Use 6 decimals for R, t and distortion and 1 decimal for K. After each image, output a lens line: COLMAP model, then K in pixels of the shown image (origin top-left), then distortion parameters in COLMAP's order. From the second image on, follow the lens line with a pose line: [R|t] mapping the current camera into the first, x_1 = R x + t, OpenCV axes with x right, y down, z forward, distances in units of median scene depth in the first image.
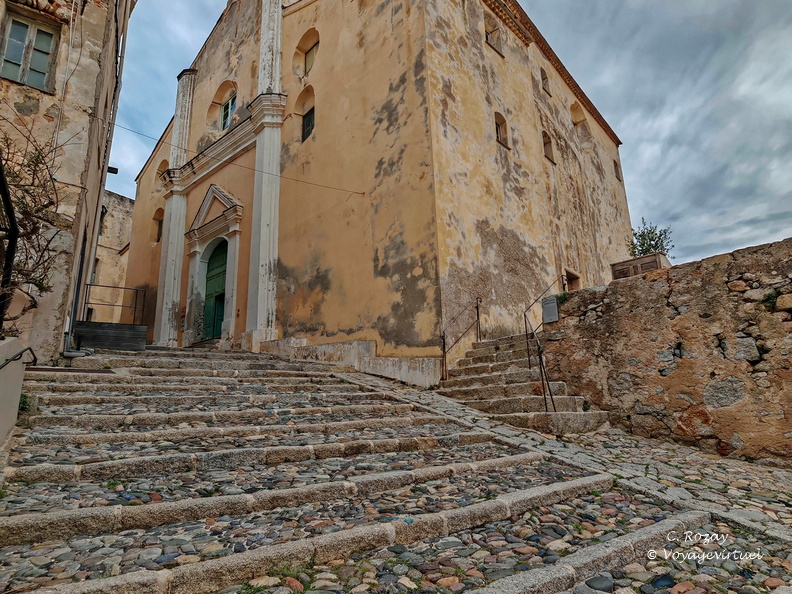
lens RADIAL K [[493.2, 0, 395.3], [0, 493.2, 296.7], [0, 0, 1]] dist [-0.009868, -0.001607]
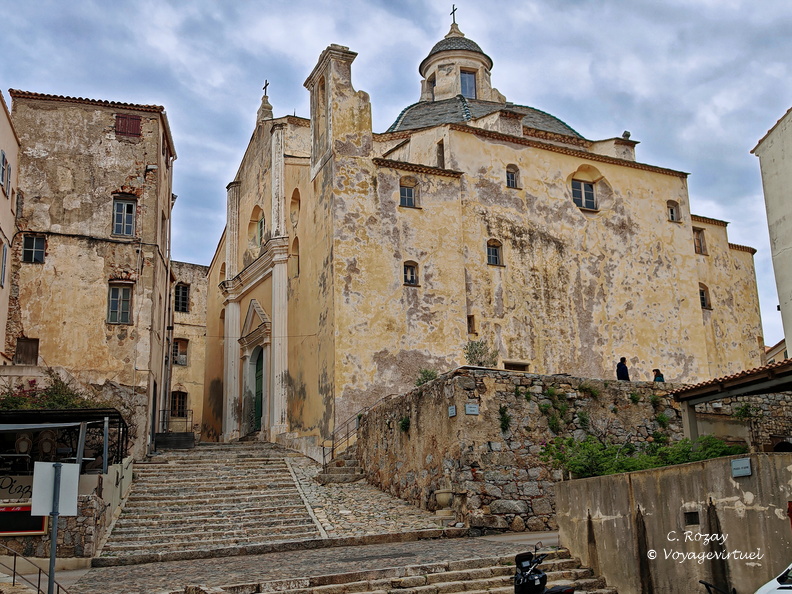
lens RADIAL K [[926.6, 0, 396.0], [0, 926.6, 297.2], [0, 0, 1]] dist [0.113658, 0.000000]
pose [[0.931624, -0.093853, -0.351095, 1.115314], [0.094020, 0.995432, -0.016614, -0.243701], [0.351050, -0.017532, 0.936192, -1.480268]]
